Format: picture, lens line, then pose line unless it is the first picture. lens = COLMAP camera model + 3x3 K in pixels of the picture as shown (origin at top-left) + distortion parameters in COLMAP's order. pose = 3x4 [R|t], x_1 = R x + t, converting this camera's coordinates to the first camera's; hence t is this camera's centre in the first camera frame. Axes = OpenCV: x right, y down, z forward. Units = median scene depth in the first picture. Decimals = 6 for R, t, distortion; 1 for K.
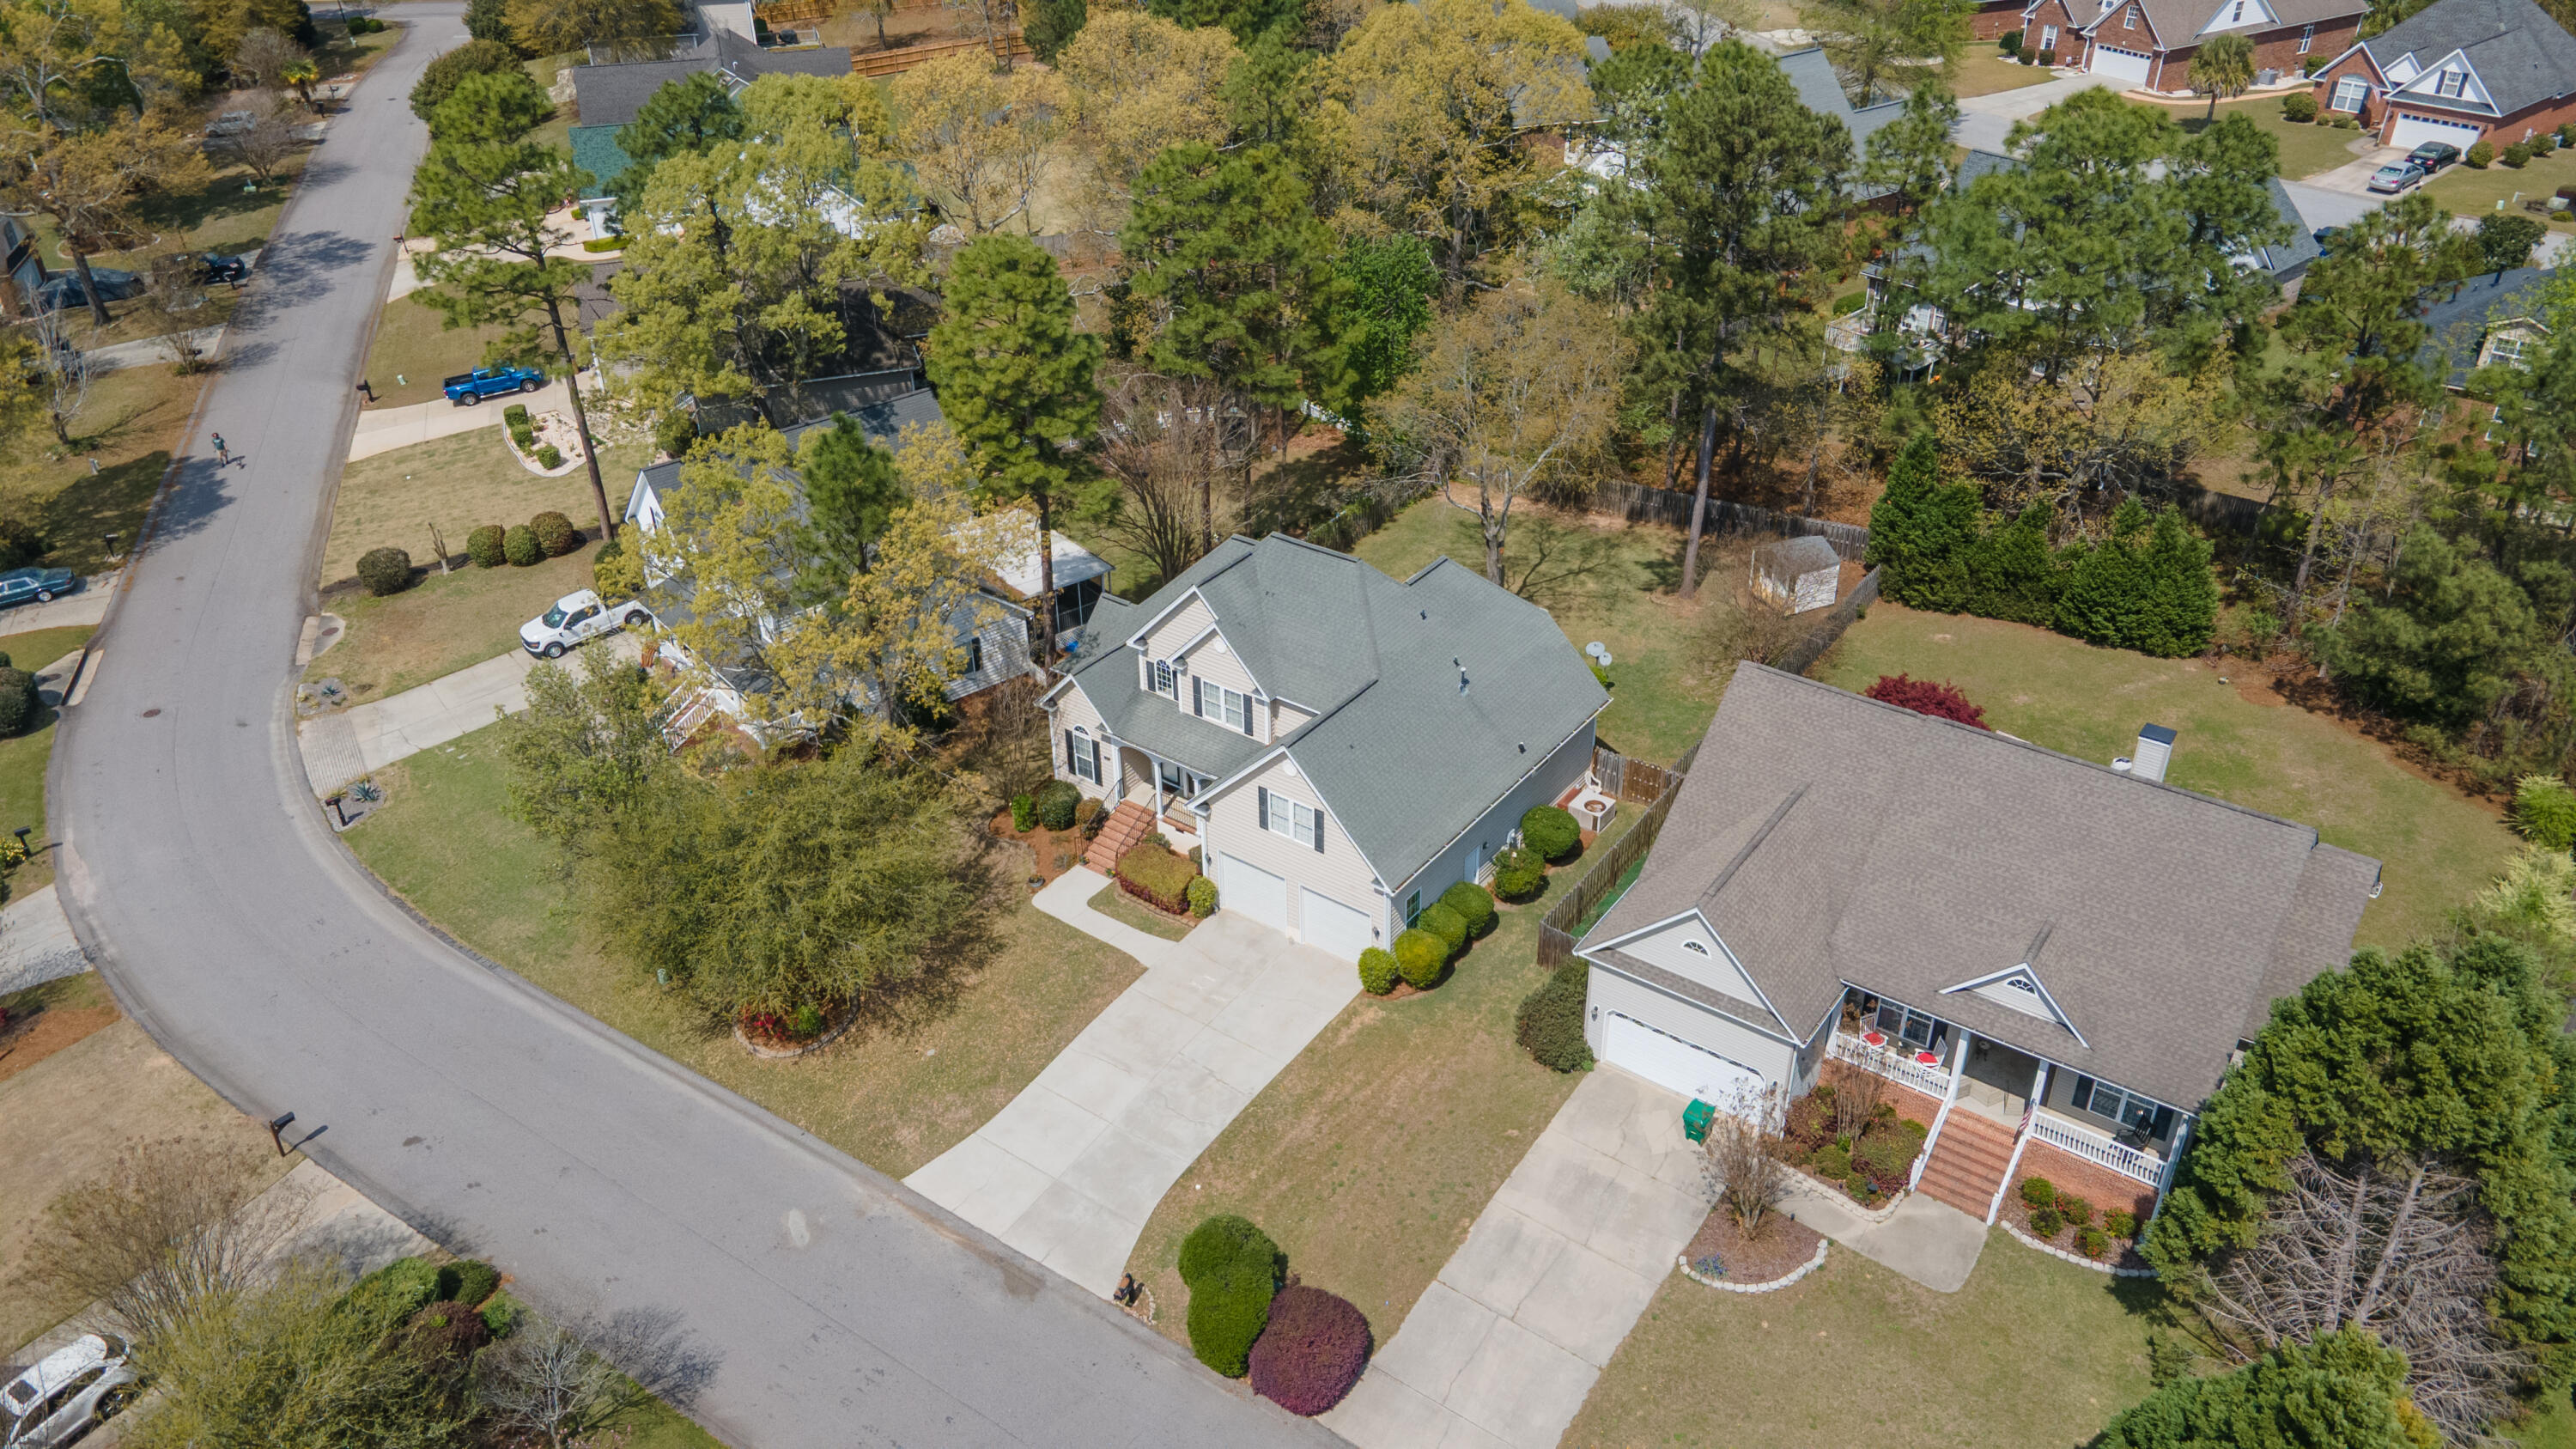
lens RADIAL K [[1901.3, 0, 1284.6], [0, 1901.3, 675.7], [0, 0, 1]] dist [0.033632, 0.003419]
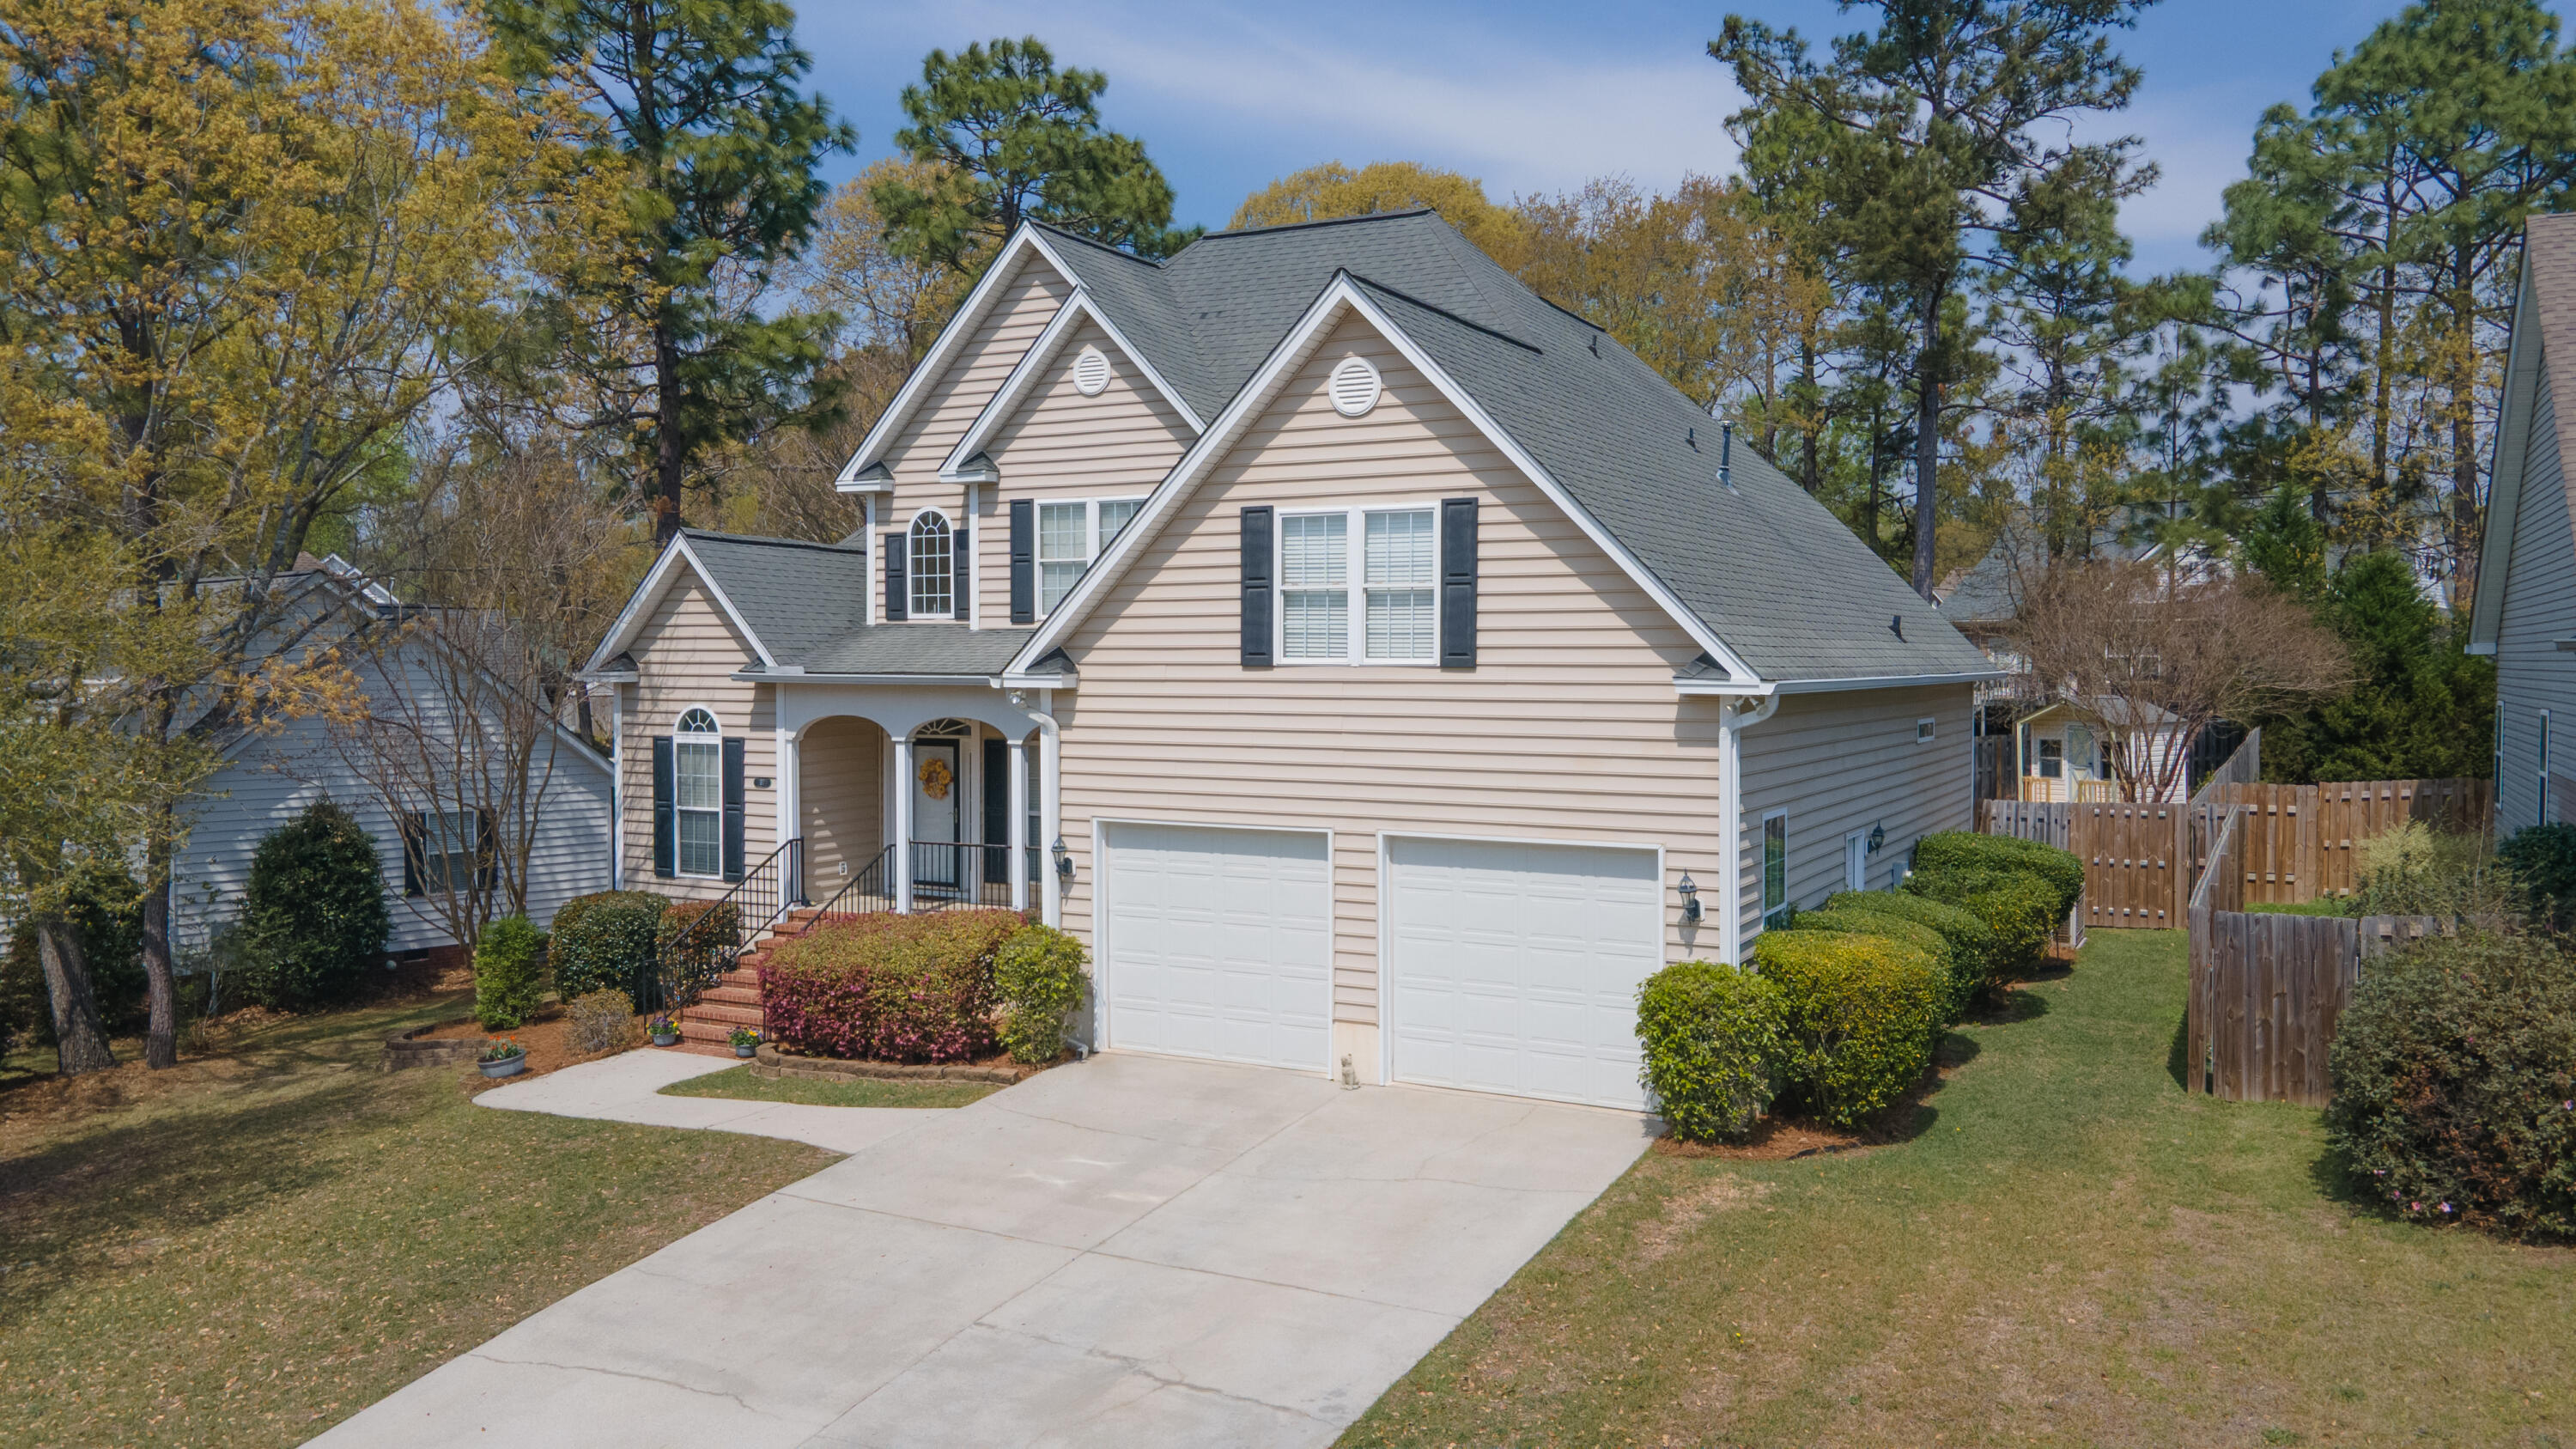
lens RADIAL K [[1901.3, 0, 1284.6], [0, 1901.3, 675.7], [0, 0, 1]] dist [0.033632, 0.003419]
pose [[0.990097, 0.017105, 0.139336, -0.048916], [0.055117, 0.865481, -0.497901, 0.232202], [-0.129109, 0.500650, 0.855967, 0.716696]]
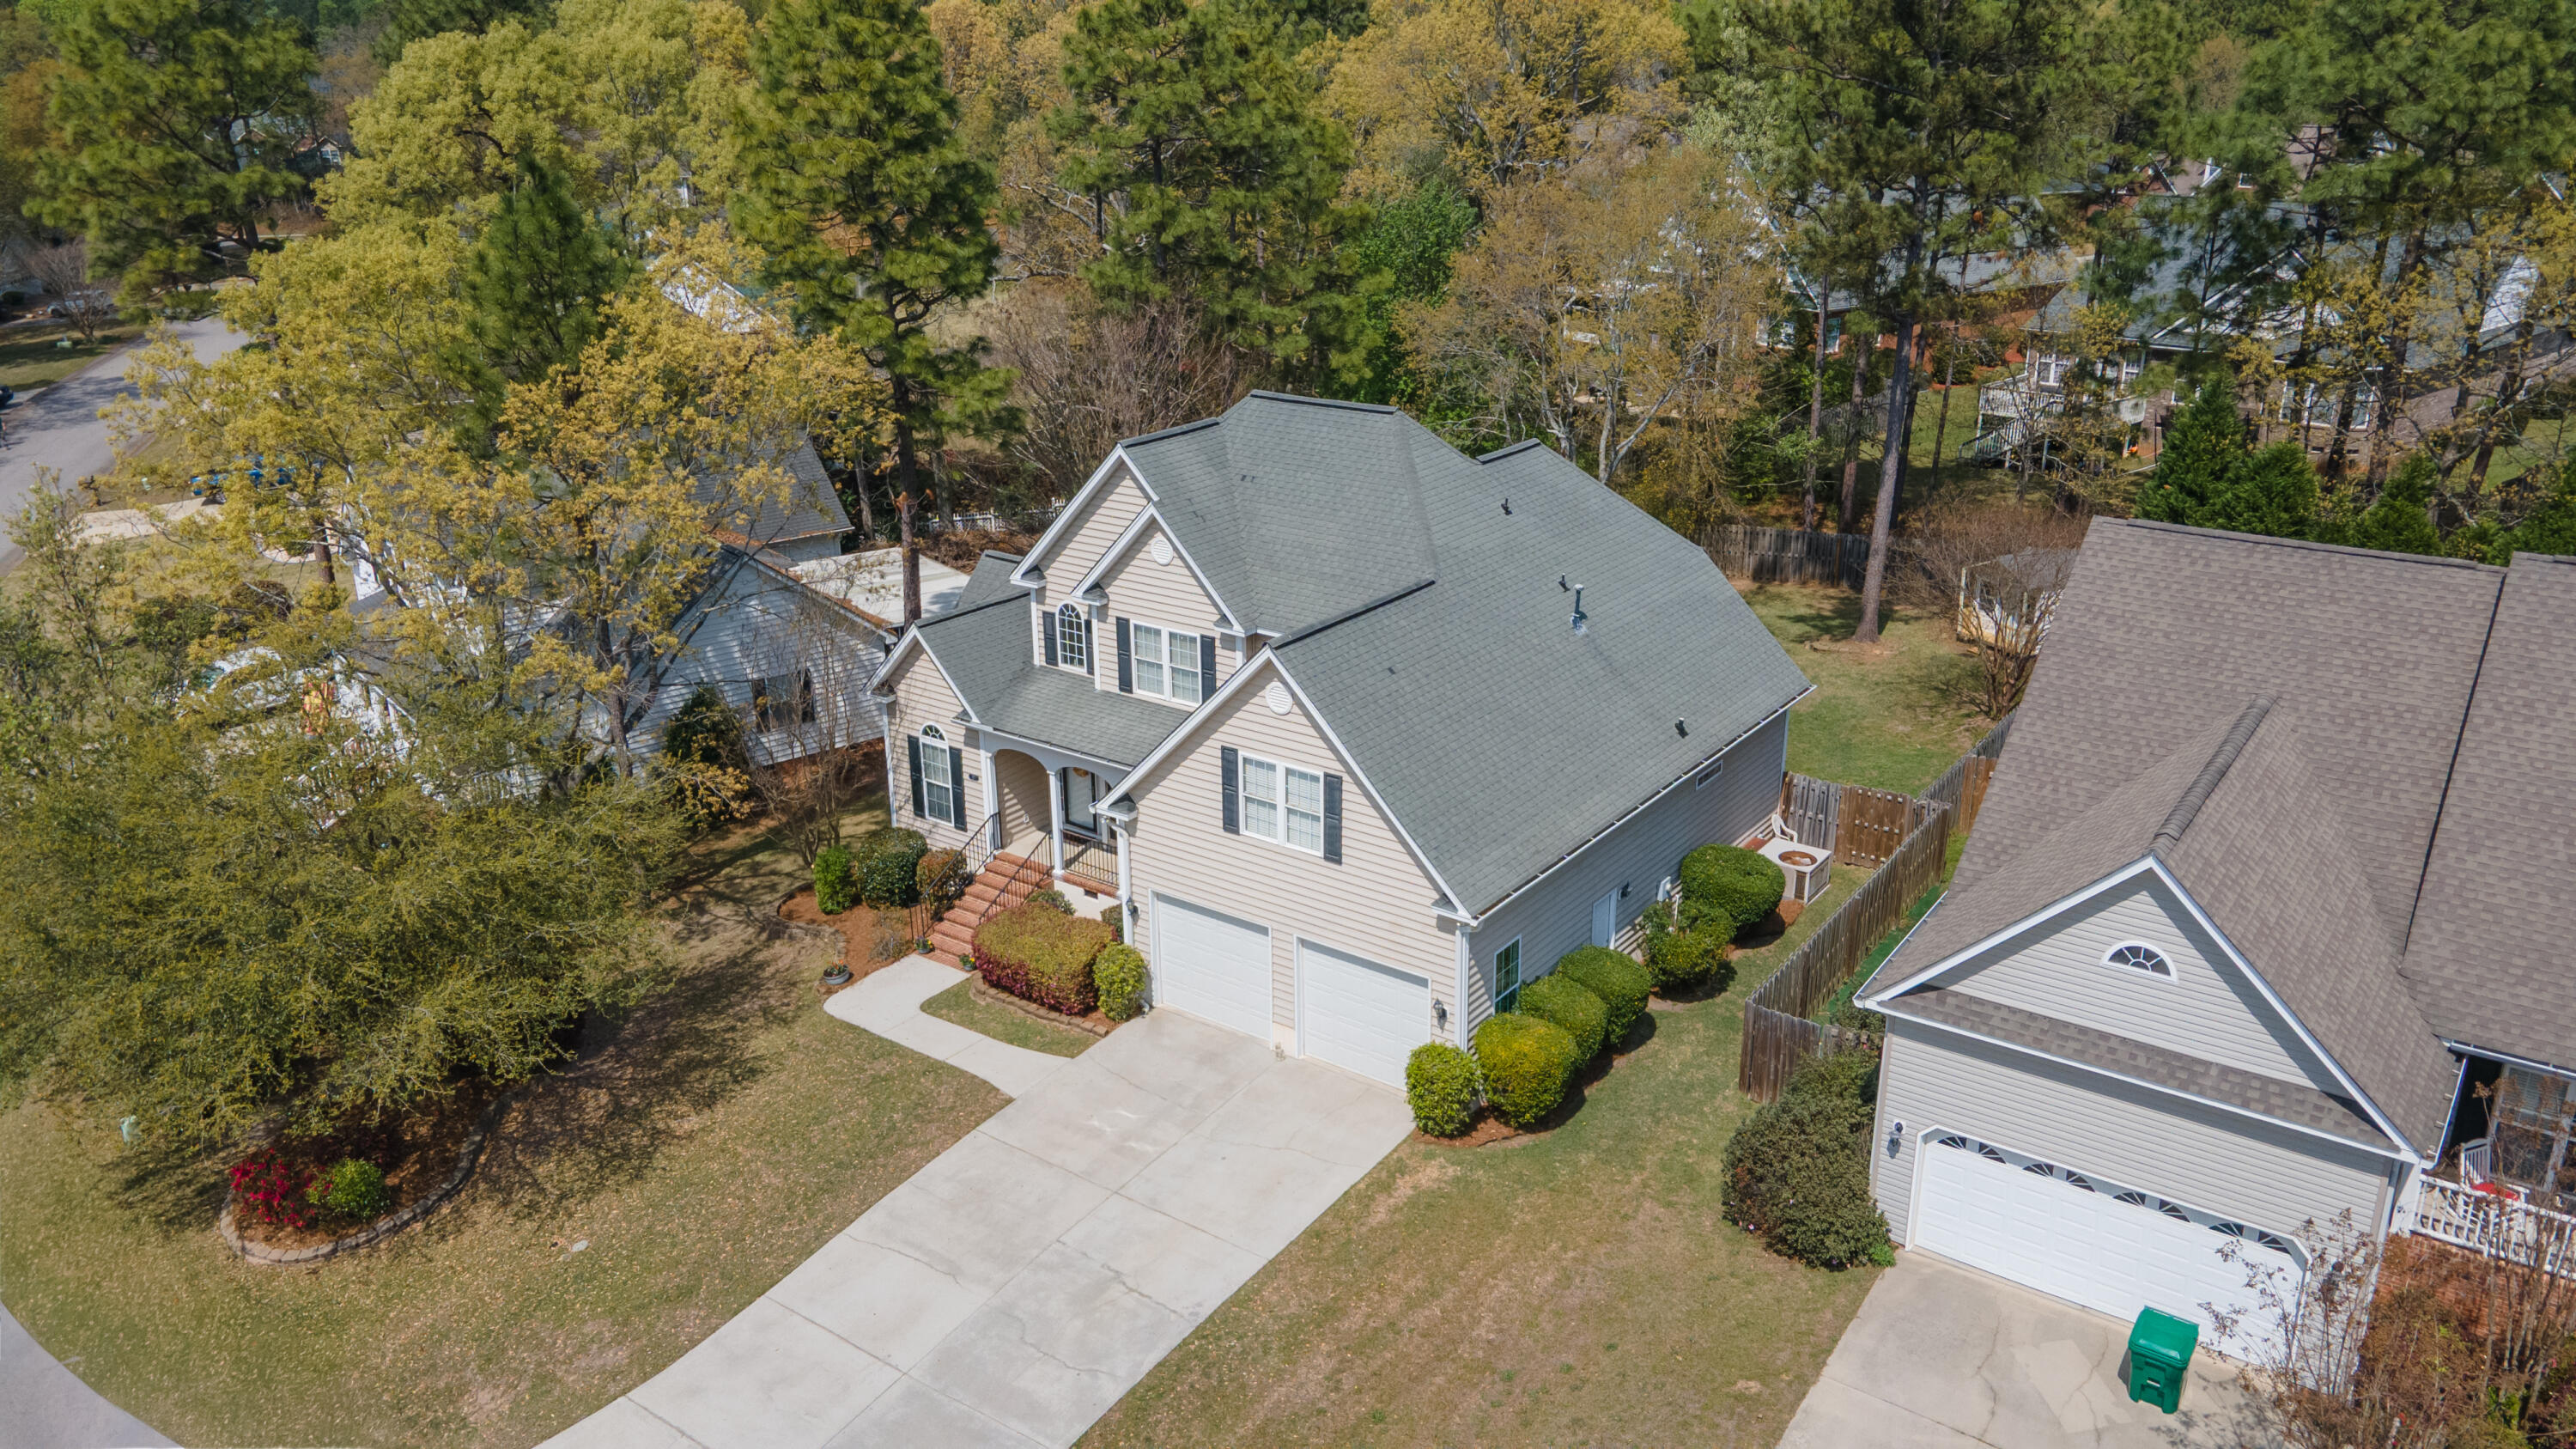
lens RADIAL K [[1901.3, 0, 1284.6], [0, 1901.3, 675.7], [0, 0, 1]] dist [0.033632, 0.003419]
pose [[0.999959, 0.008119, 0.004000, 0.001861], [-0.007109, 0.978082, -0.208099, 0.147141], [-0.005602, 0.208062, 0.978100, 0.442476]]
